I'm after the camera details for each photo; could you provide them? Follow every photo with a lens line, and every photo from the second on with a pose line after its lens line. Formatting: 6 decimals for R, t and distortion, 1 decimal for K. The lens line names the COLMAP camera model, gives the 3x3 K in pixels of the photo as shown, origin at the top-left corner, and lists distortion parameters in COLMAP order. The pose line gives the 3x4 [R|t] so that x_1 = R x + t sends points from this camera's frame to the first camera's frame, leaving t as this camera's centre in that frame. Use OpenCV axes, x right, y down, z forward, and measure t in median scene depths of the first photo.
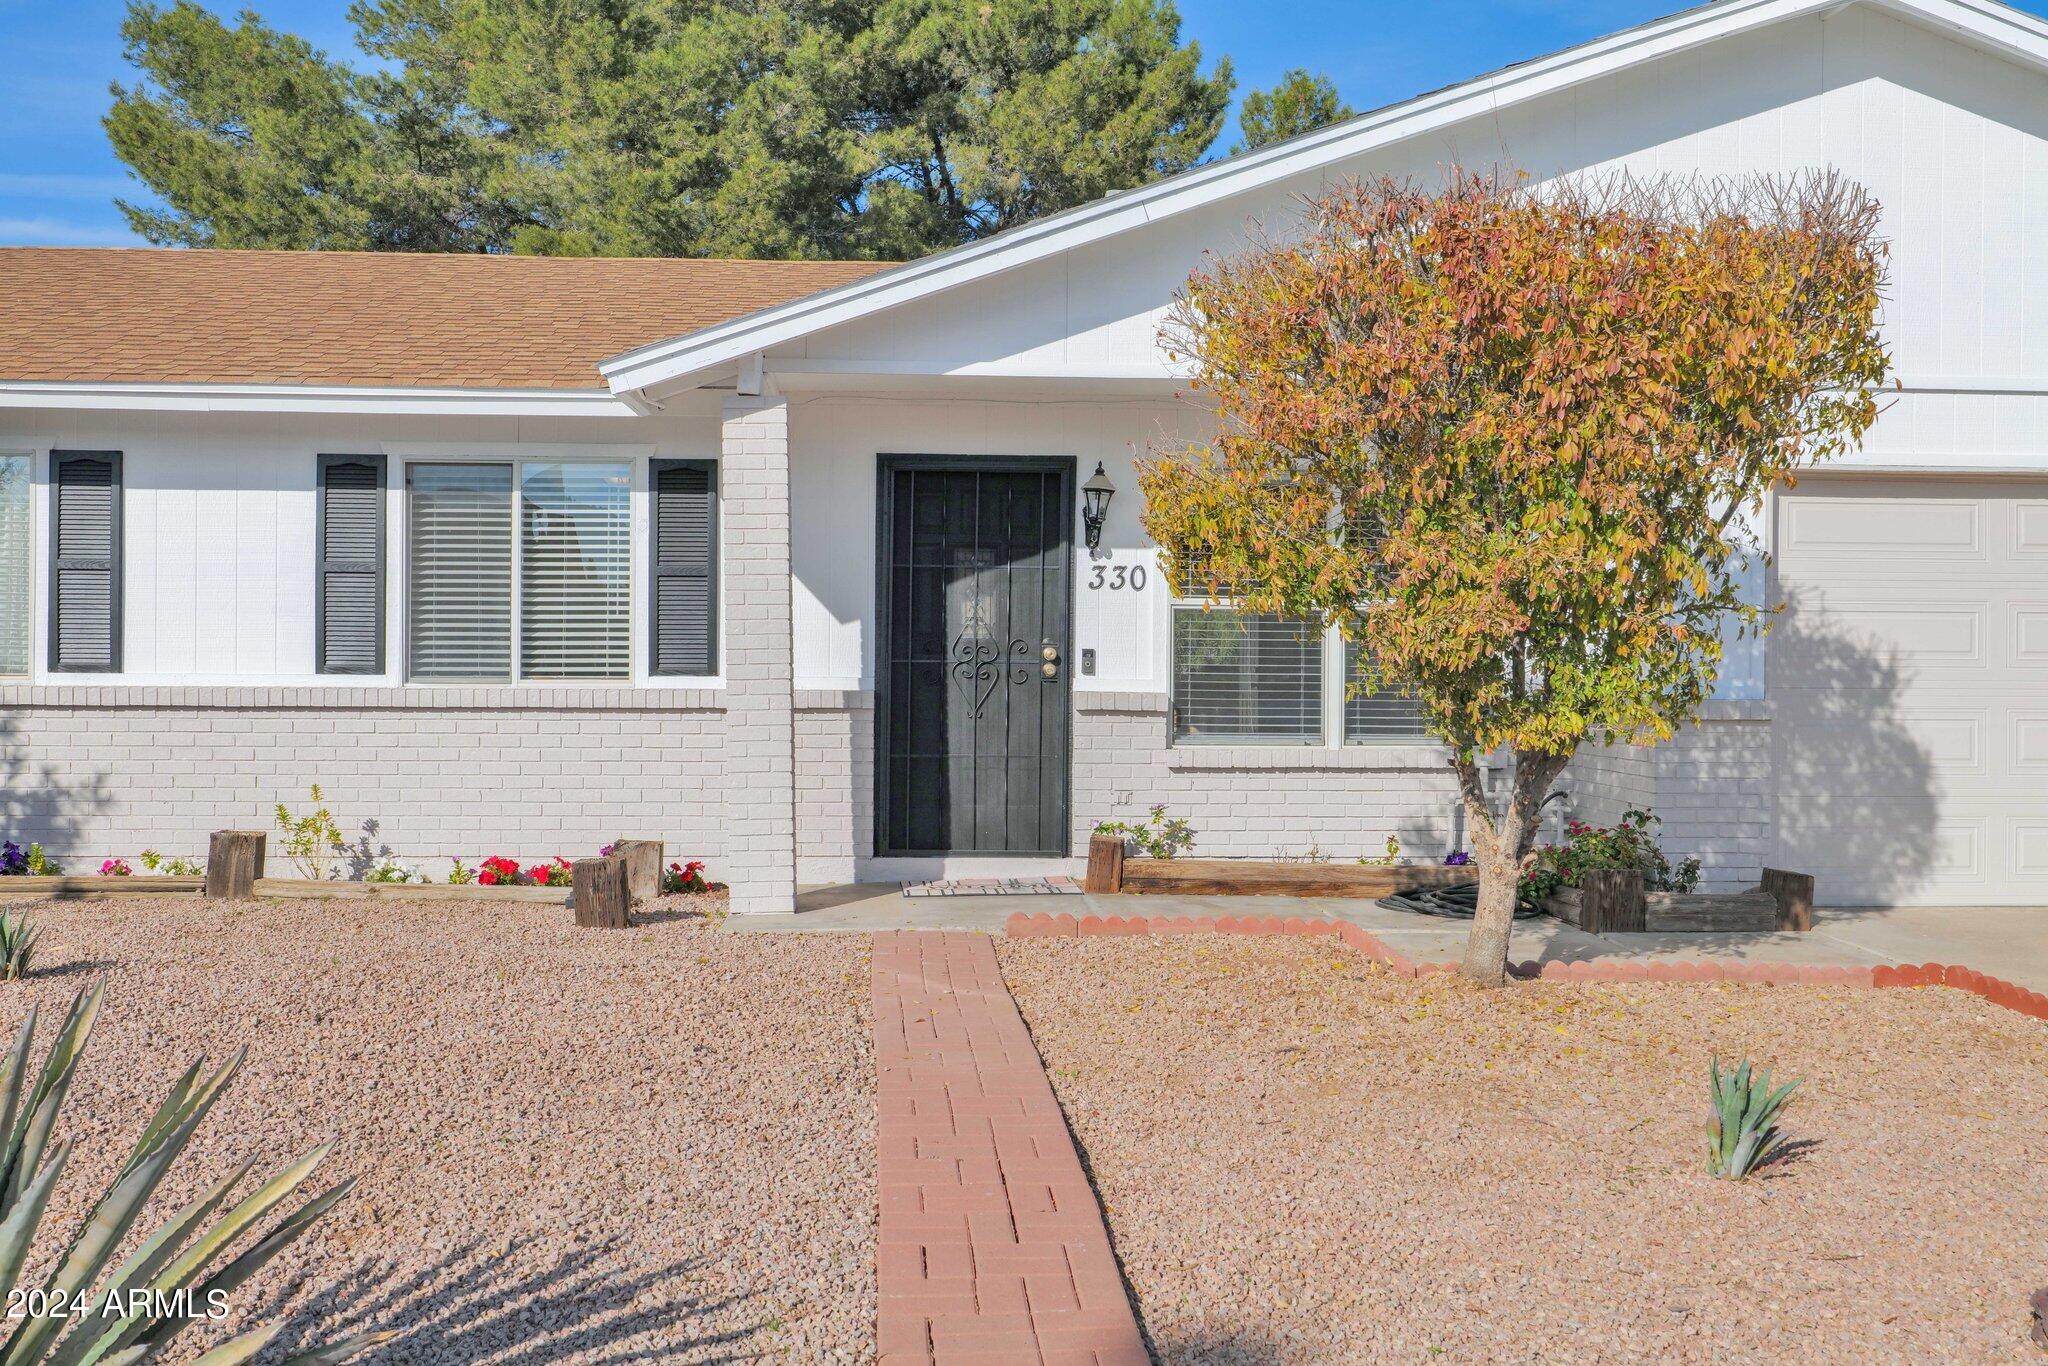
lens RADIAL K [[1765.9, 0, 1012.5], [0, 1765.9, 663.6], [0, 0, 1]] dist [-0.005875, 0.007976]
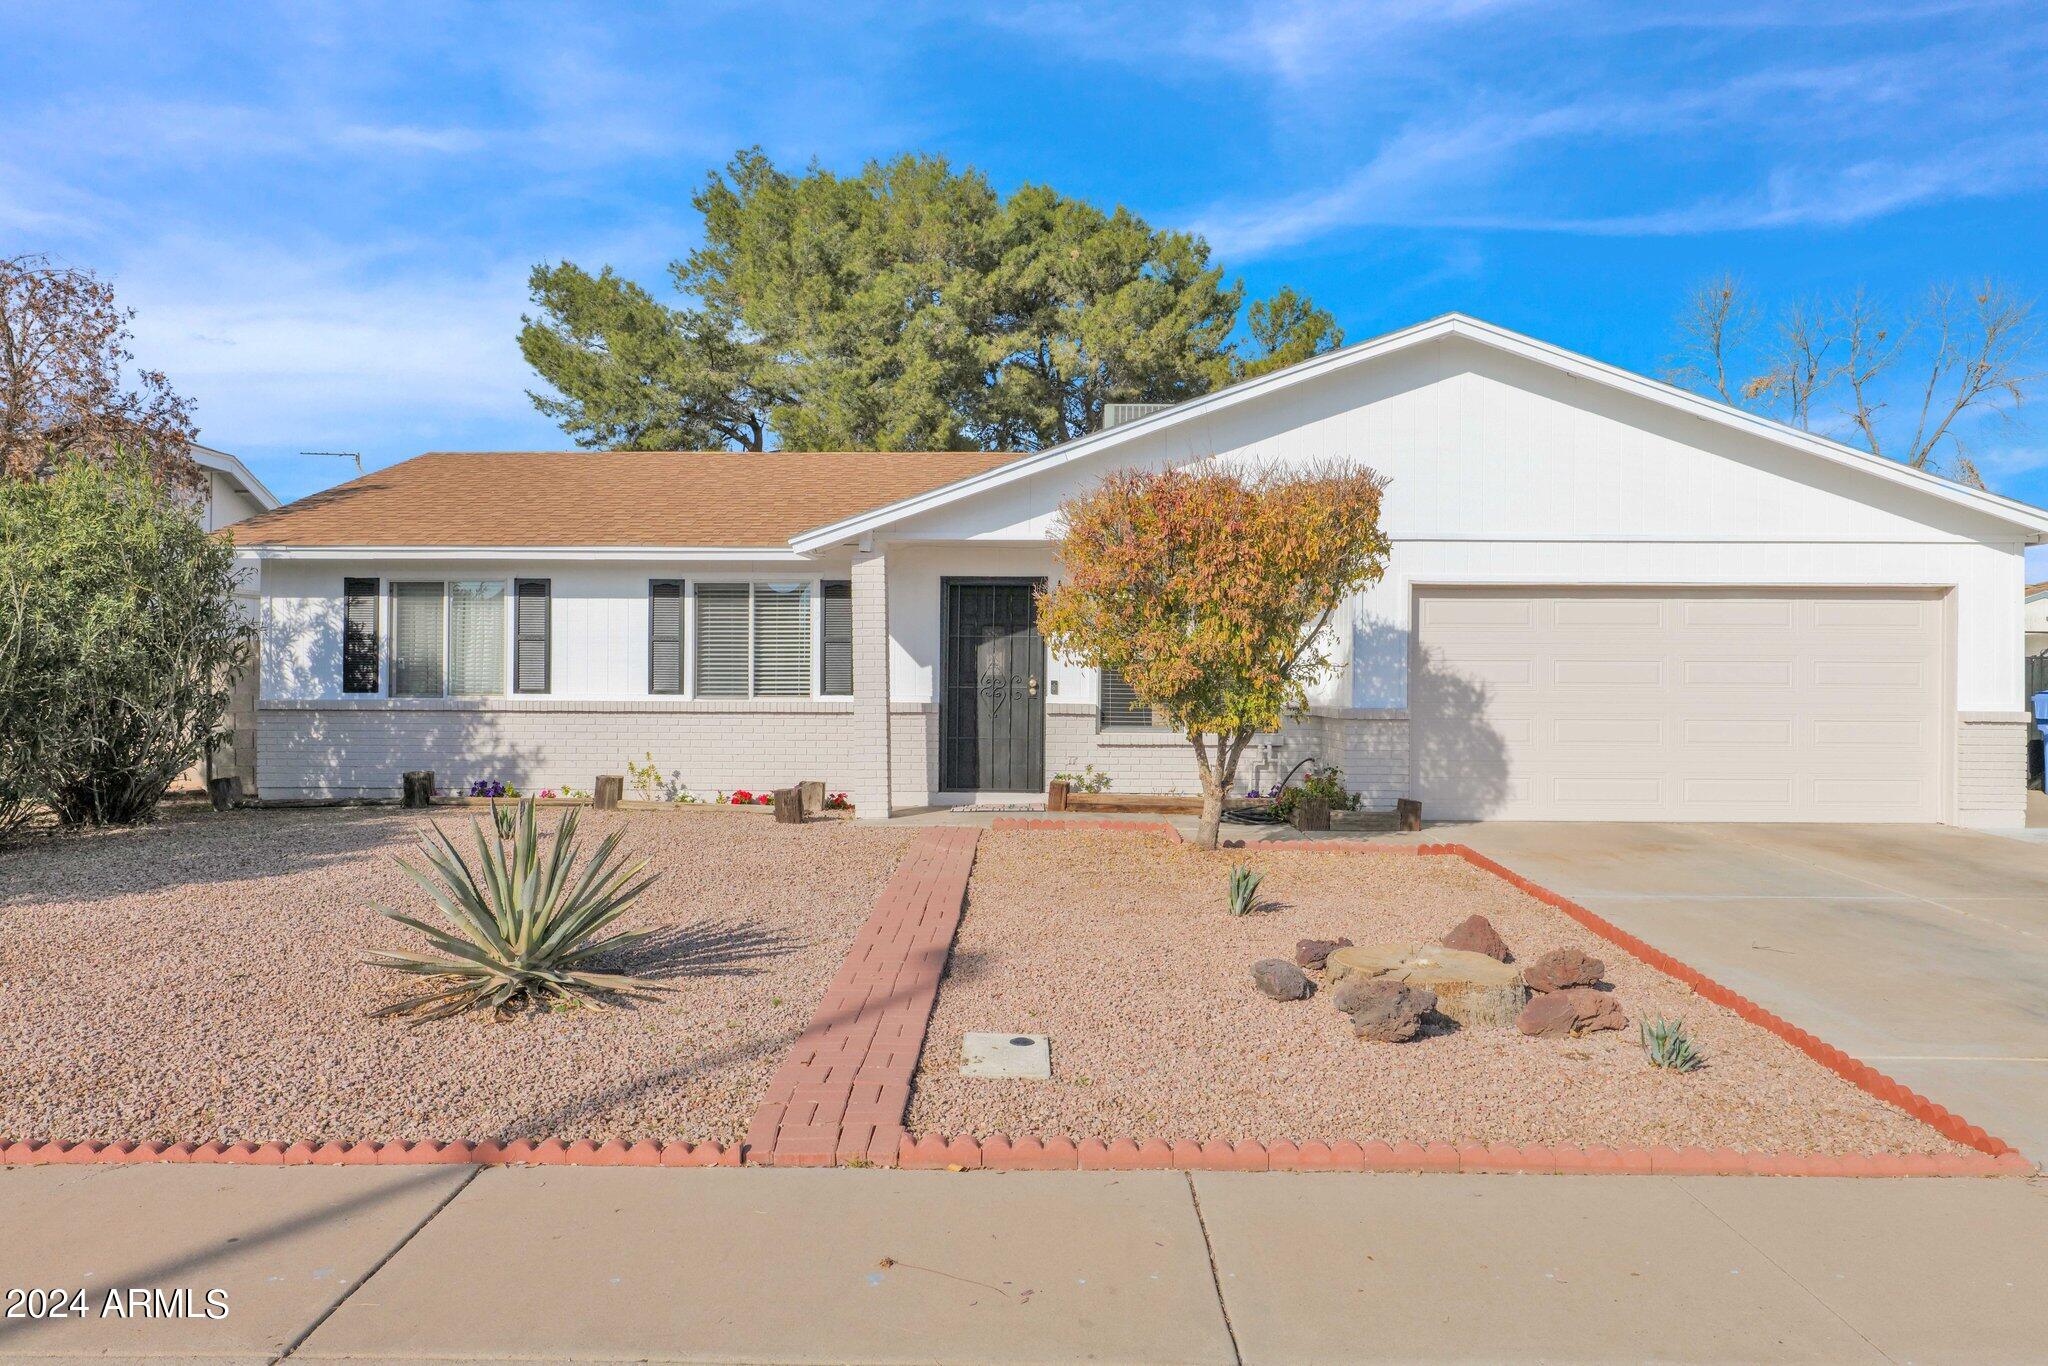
lens RADIAL K [[1243.1, 0, 1025.1], [0, 1243.1, 674.2], [0, 0, 1]] dist [-0.004678, -0.002826]
pose [[0.996722, -0.001549, -0.080887, 0.122095], [0.001244, 0.999992, -0.003810, -0.010472], [0.080892, 0.003696, 0.996716, -0.311904]]
